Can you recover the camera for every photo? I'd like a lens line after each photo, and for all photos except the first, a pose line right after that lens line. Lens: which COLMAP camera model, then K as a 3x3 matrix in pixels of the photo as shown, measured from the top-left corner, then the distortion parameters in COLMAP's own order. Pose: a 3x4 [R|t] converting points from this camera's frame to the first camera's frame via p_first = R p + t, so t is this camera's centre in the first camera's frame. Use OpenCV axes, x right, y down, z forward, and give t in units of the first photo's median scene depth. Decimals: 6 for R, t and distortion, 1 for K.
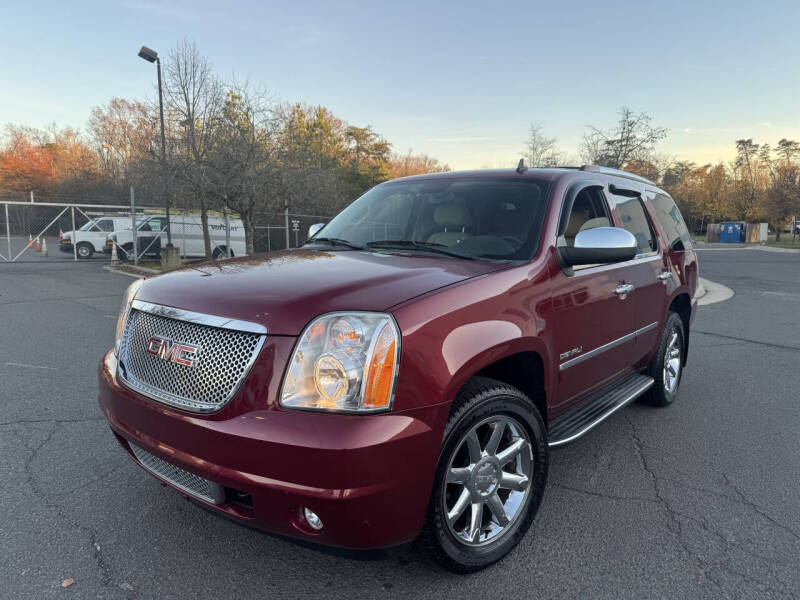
lens RADIAL K [[566.1, 0, 392.7], [0, 566.1, 298.9], [0, 0, 1]] dist [0.024921, -0.030946]
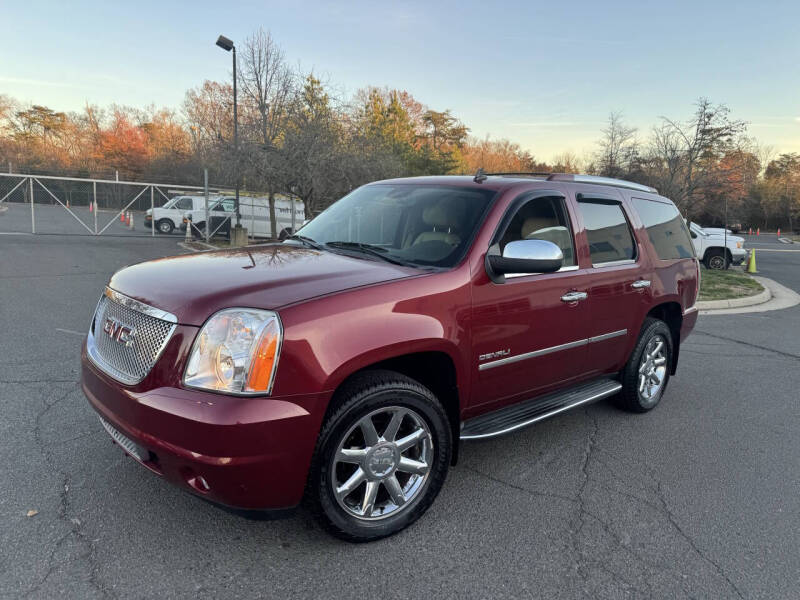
lens RADIAL K [[566.1, 0, 394.5], [0, 566.1, 300.3], [0, 0, 1]] dist [0.024921, -0.030946]
pose [[0.989943, 0.055787, -0.129999, 0.052512], [-0.051929, 0.998109, 0.032883, -0.006747], [0.131588, -0.025802, 0.990969, -0.016714]]
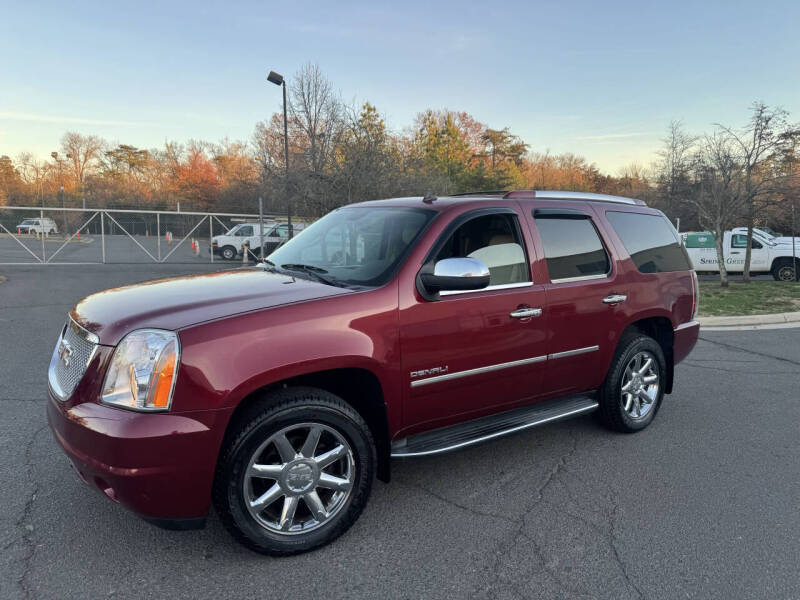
lens RADIAL K [[566.1, 0, 396.7], [0, 566.1, 292.6], [0, 0, 1]] dist [0.024921, -0.030946]
pose [[0.968242, 0.028465, -0.248390, 0.104668], [-0.031876, 0.999445, -0.009720, -0.008963], [0.247976, 0.017329, 0.968611, -0.012958]]
